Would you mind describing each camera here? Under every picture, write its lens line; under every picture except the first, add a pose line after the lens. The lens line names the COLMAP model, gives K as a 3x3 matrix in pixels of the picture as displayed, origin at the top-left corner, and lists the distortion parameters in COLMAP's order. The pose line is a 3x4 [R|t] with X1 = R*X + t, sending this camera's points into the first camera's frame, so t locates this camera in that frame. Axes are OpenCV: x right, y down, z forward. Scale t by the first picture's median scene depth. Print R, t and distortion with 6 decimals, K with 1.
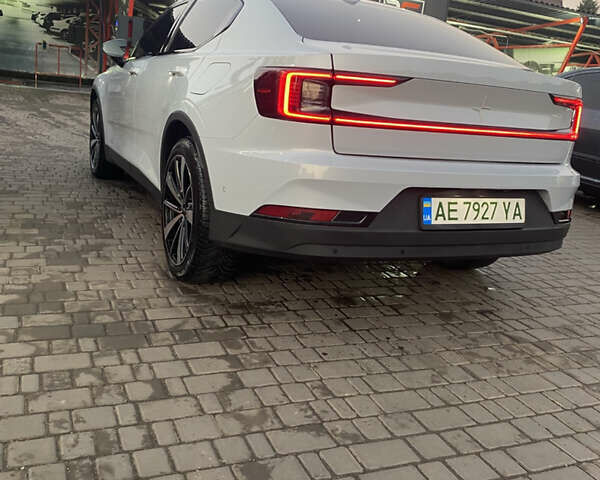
lens RADIAL K [[595.3, 0, 293.5], [0, 595.3, 244.1], [0, 0, 1]] dist [0.137603, -0.338316]
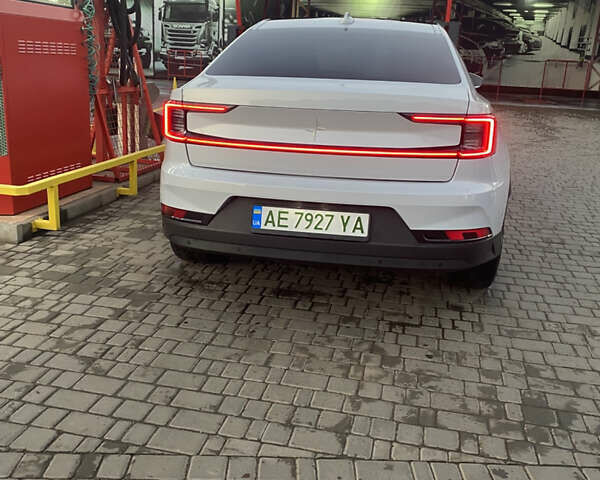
lens RADIAL K [[595.3, 0, 293.5], [0, 595.3, 244.1], [0, 0, 1]] dist [0.137603, -0.338316]
pose [[0.808735, 0.103704, -0.578959, 0.944473], [-0.101169, 0.994190, 0.036760, -0.051727], [0.579407, 0.028843, 0.814528, 0.088017]]
